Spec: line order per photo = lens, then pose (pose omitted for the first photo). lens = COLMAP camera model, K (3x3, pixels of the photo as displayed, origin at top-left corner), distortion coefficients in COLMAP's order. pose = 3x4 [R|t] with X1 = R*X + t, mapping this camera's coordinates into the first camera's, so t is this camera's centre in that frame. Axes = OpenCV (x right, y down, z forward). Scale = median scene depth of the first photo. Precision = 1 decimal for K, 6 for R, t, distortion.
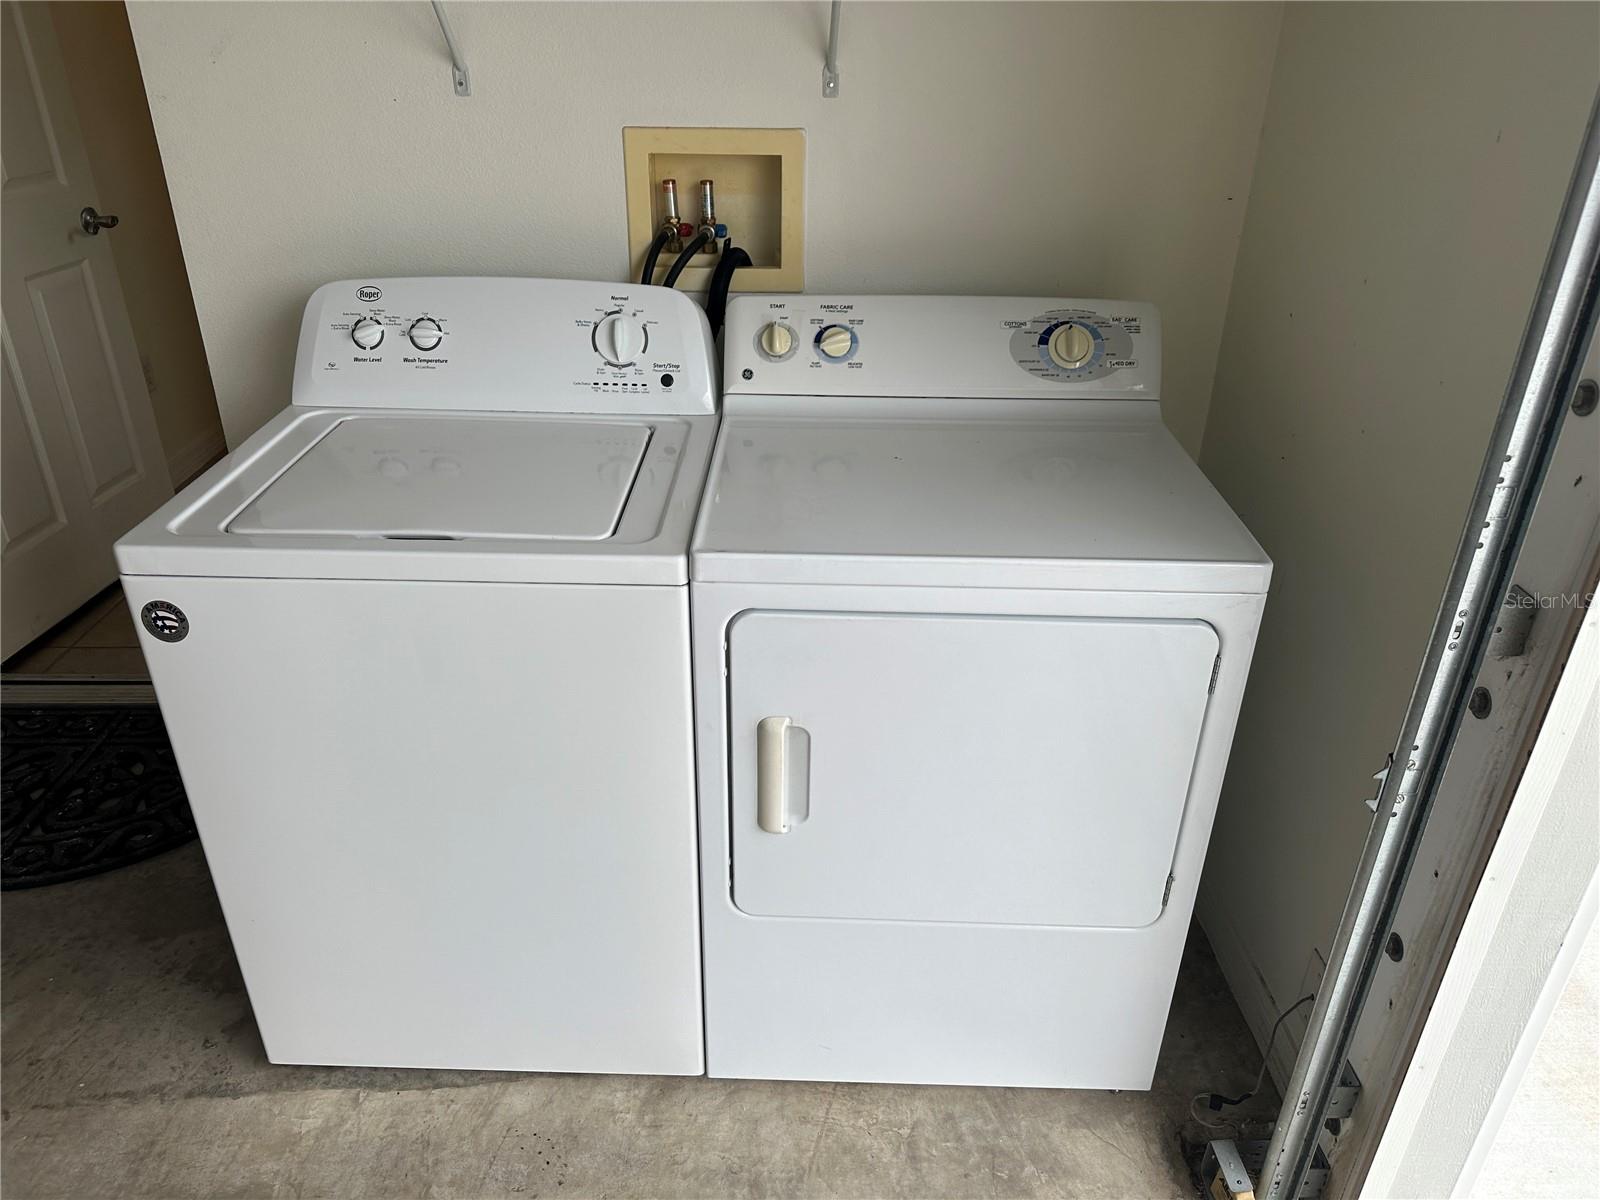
lens RADIAL K [[1136.1, 0, 803.3], [0, 1136.1, 610.0], [0, 0, 1]] dist [-0.002935, -0.002997]
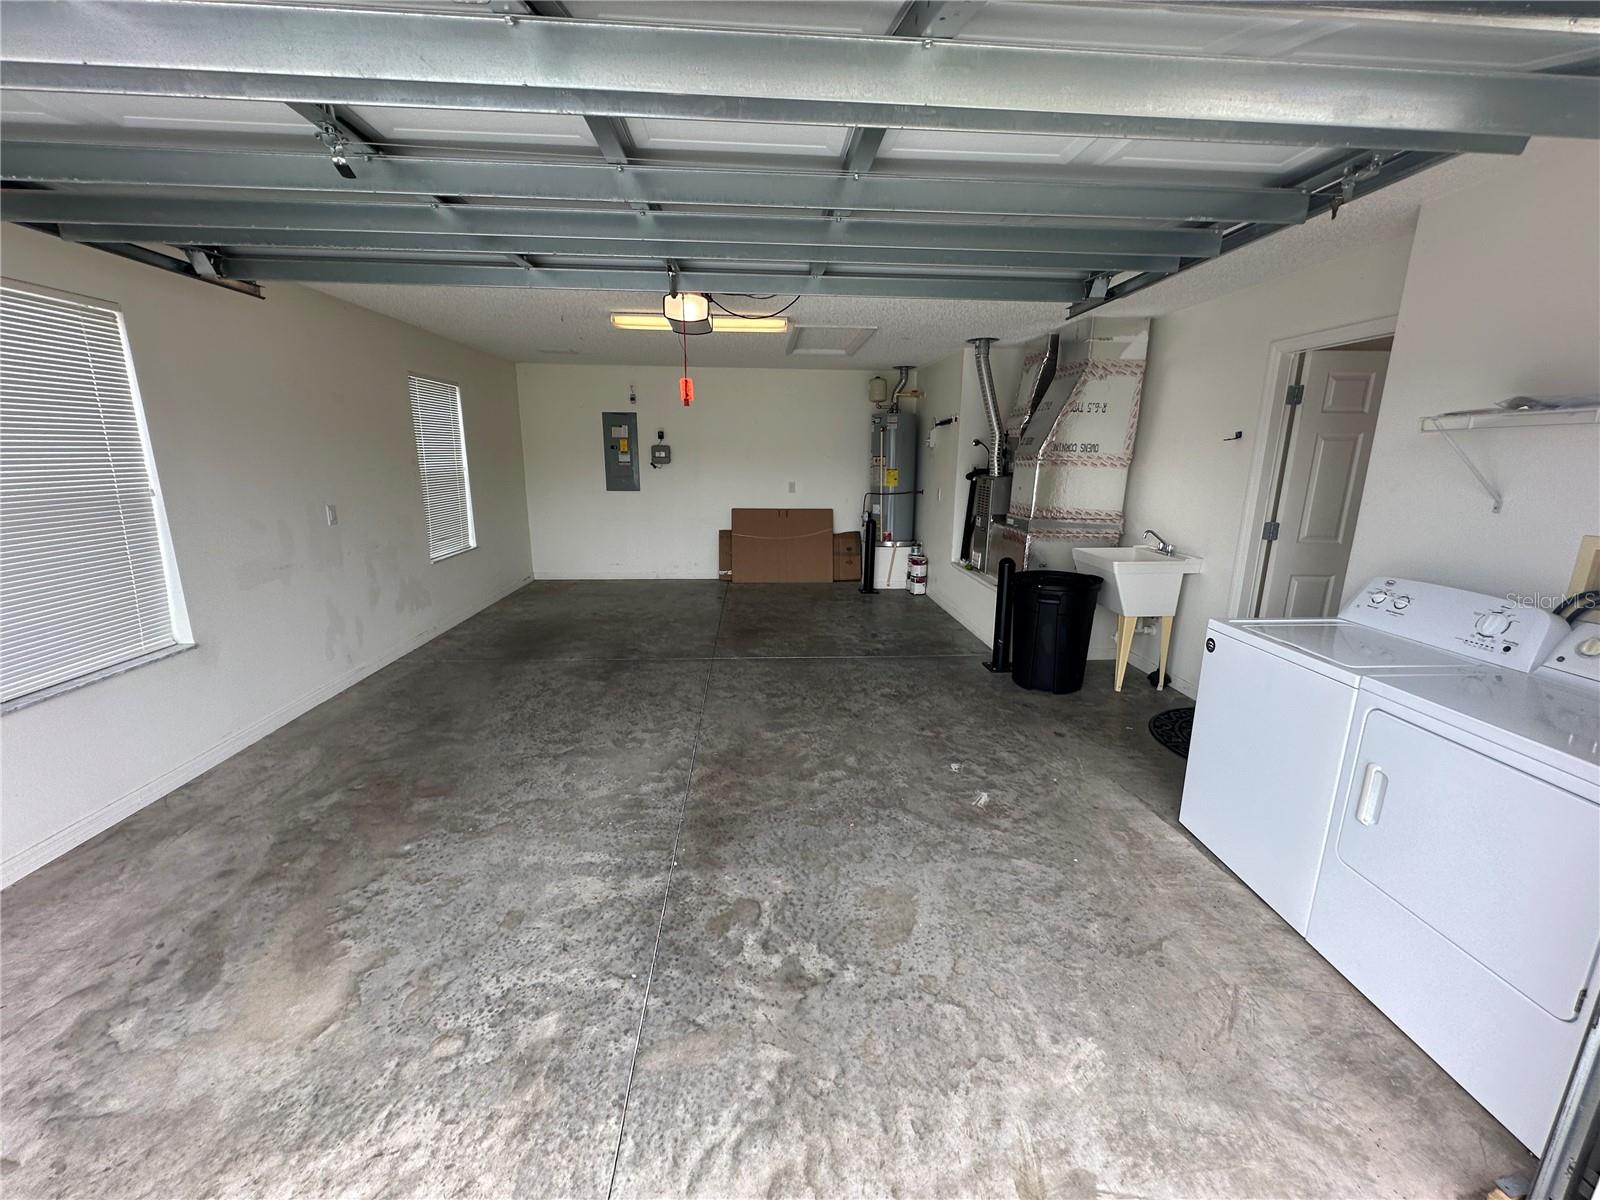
lens RADIAL K [[638.4, 0, 799.9], [0, 638.4, 600.2], [0, 0, 1]] dist [0.000192, -0.000139]
pose [[0.040279, 0.204274, -0.978085, 0.891922], [-0.477703, 0.863697, 0.160711, 0.130229], [0.877598, 0.460761, 0.132371, -0.251558]]
